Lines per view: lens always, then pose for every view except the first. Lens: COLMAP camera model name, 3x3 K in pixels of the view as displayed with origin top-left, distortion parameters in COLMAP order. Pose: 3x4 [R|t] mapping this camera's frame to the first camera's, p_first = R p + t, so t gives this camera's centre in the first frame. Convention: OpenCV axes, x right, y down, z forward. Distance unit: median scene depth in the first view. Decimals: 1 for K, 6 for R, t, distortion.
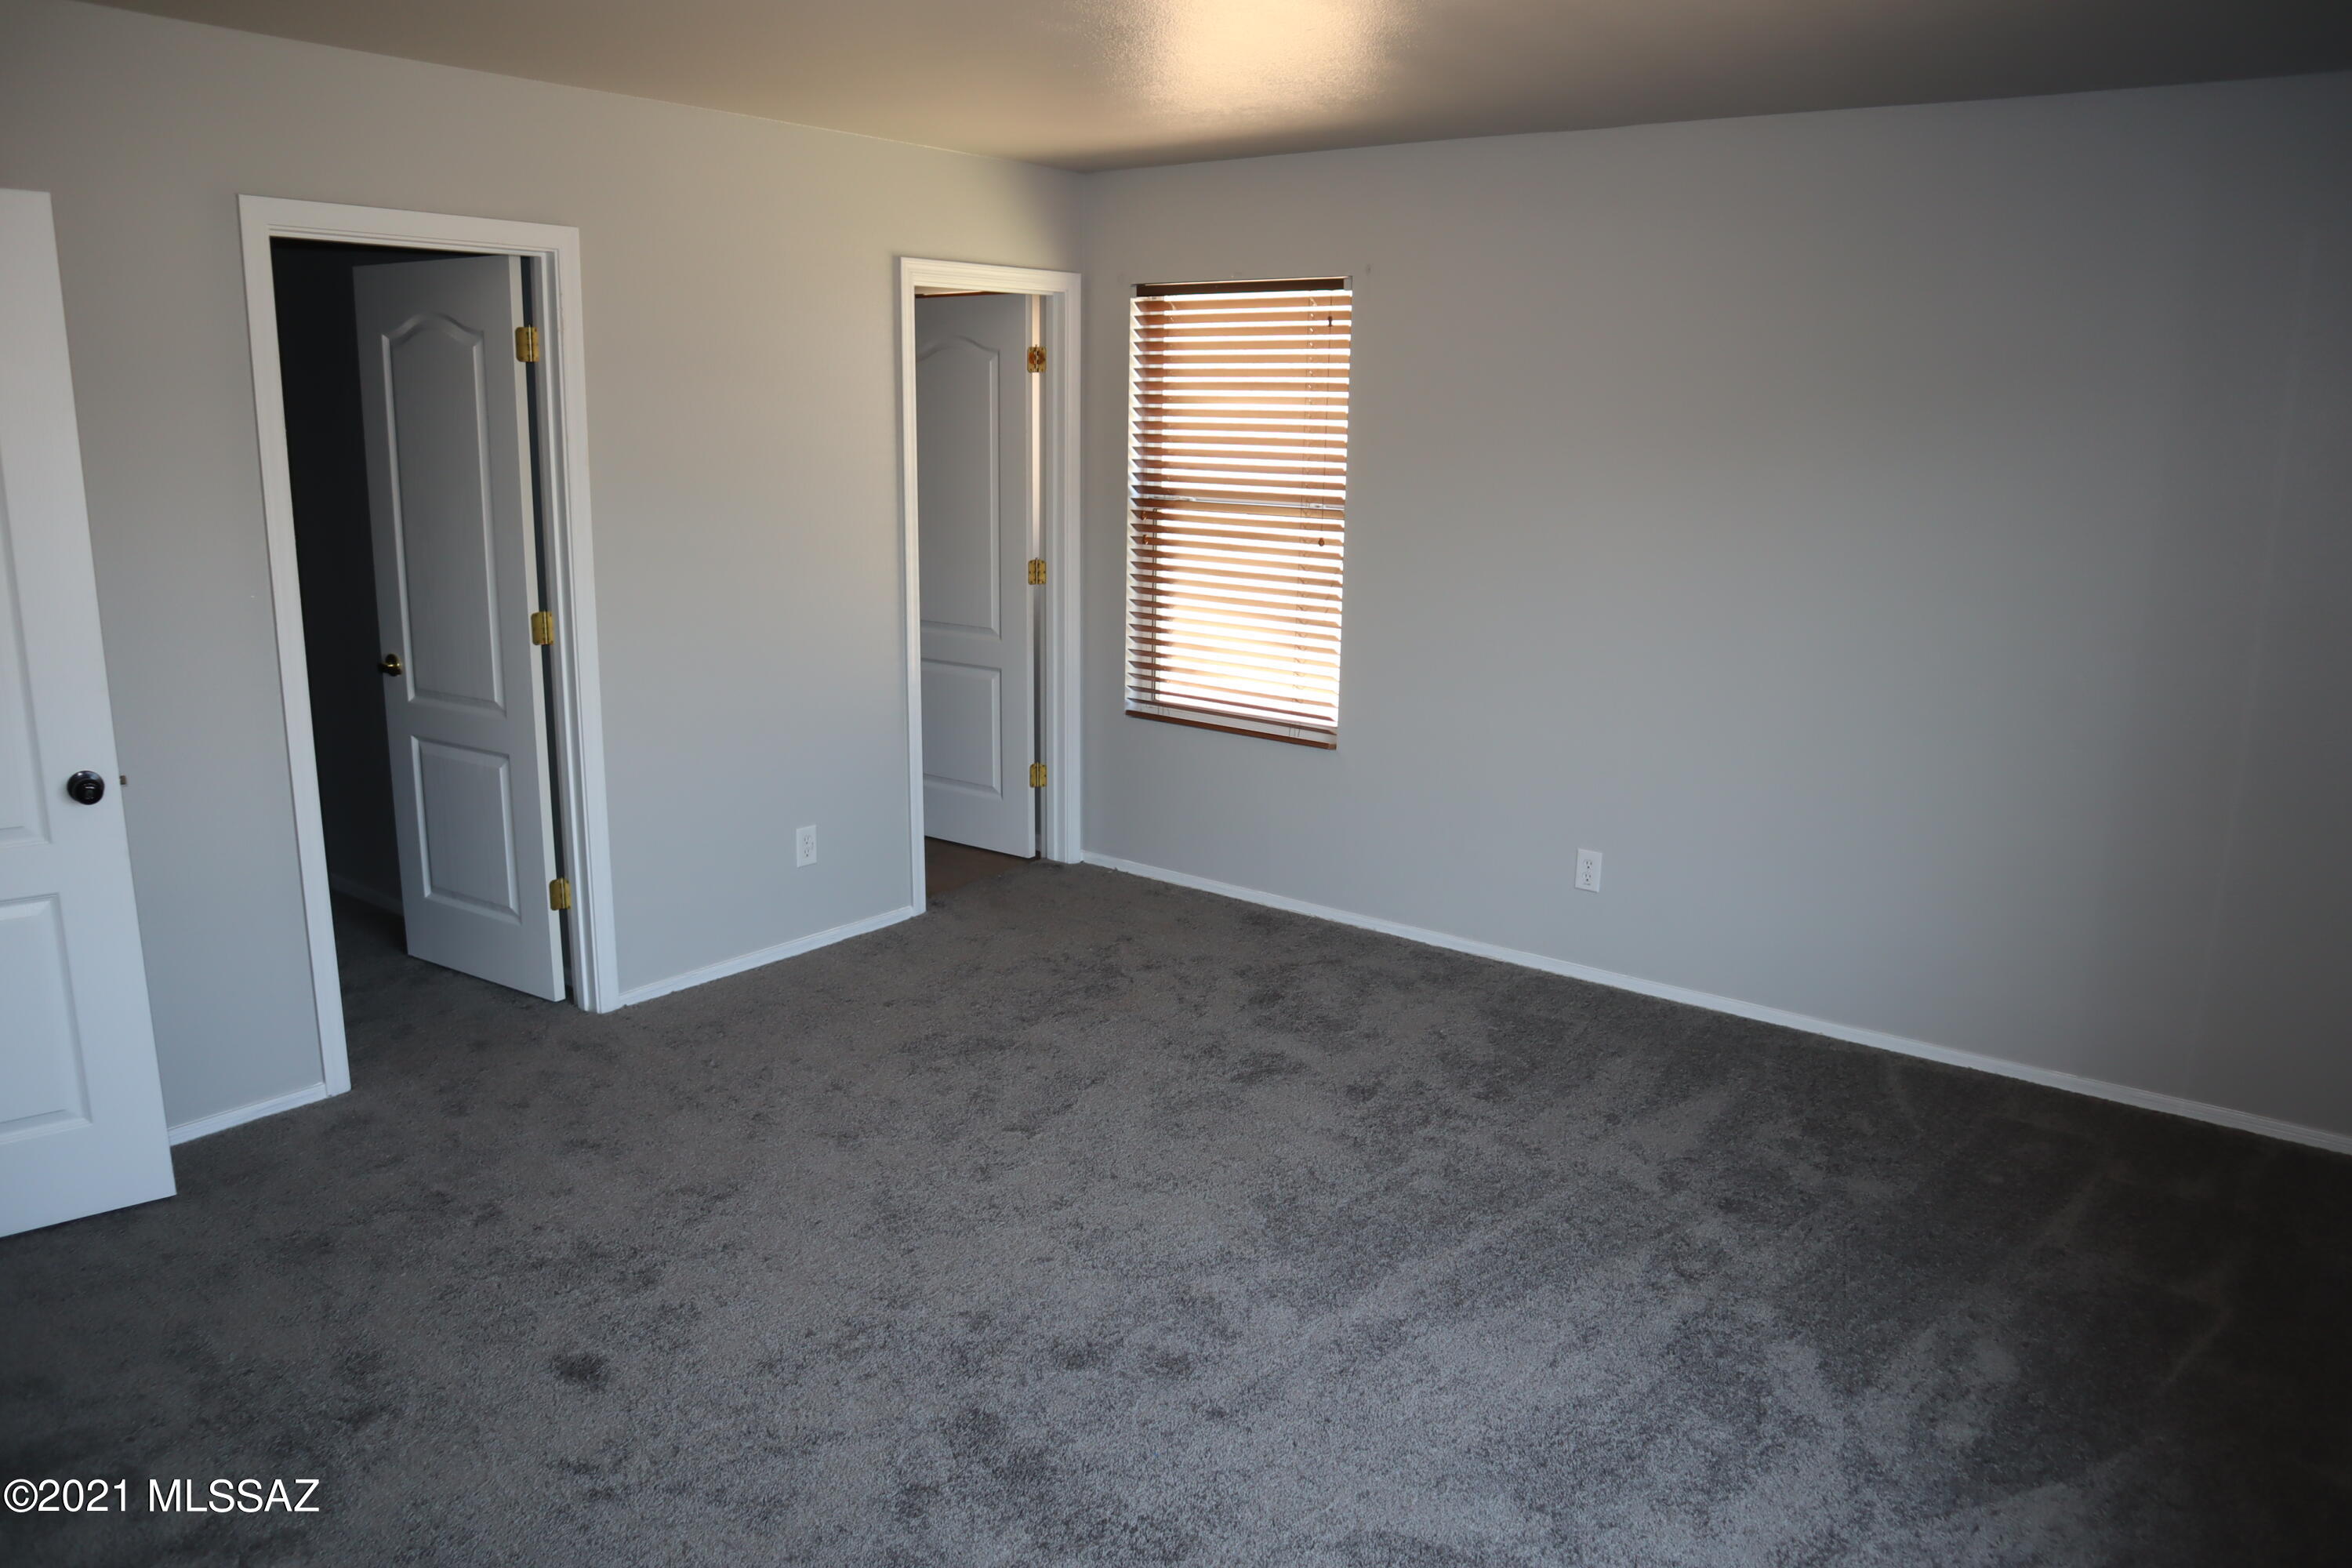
lens RADIAL K [[1644.0, 0, 1176.0], [0, 1644.0, 784.0], [0, 0, 1]] dist [-0.000312, -0.000525]
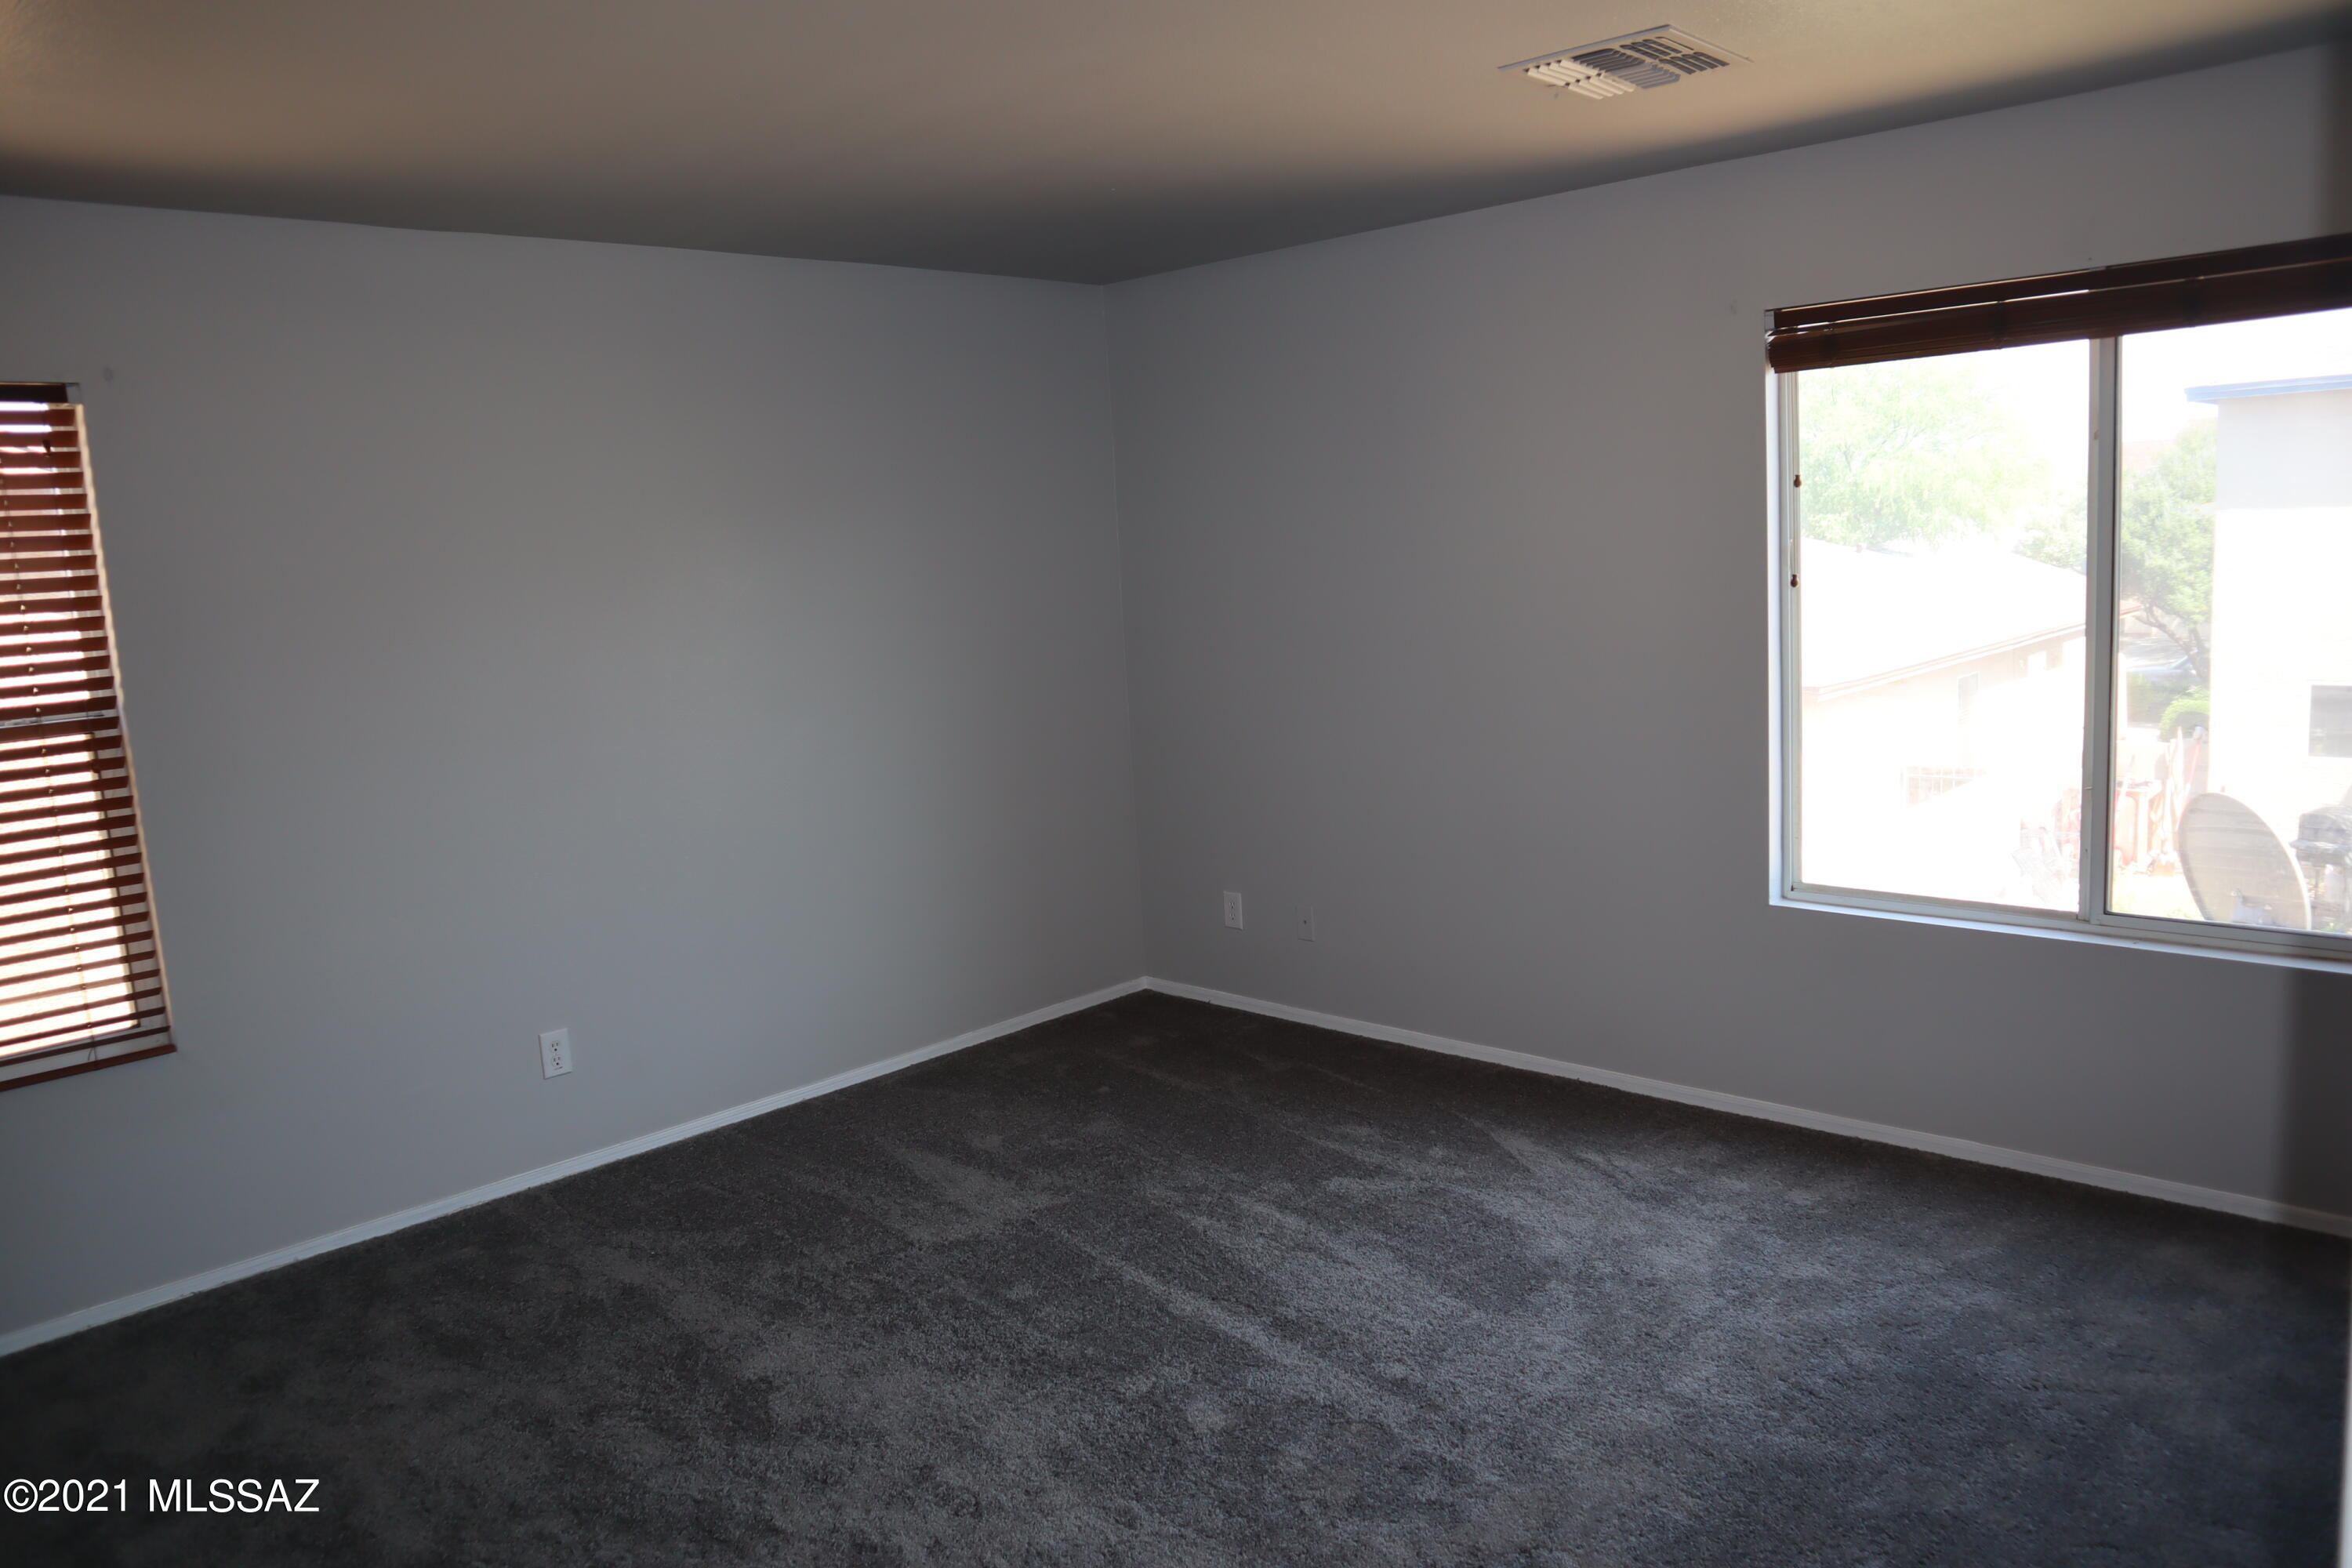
lens RADIAL K [[1760.7, 0, 1176.0], [0, 1760.7, 784.0], [0, 0, 1]] dist [-0.156303, 0.168255]
pose [[0.128047, -0.182170, 0.974894, -0.731024], [0.280545, 0.949491, 0.140575, -0.152249], [-0.951262, 0.255501, 0.172687, 0.595991]]
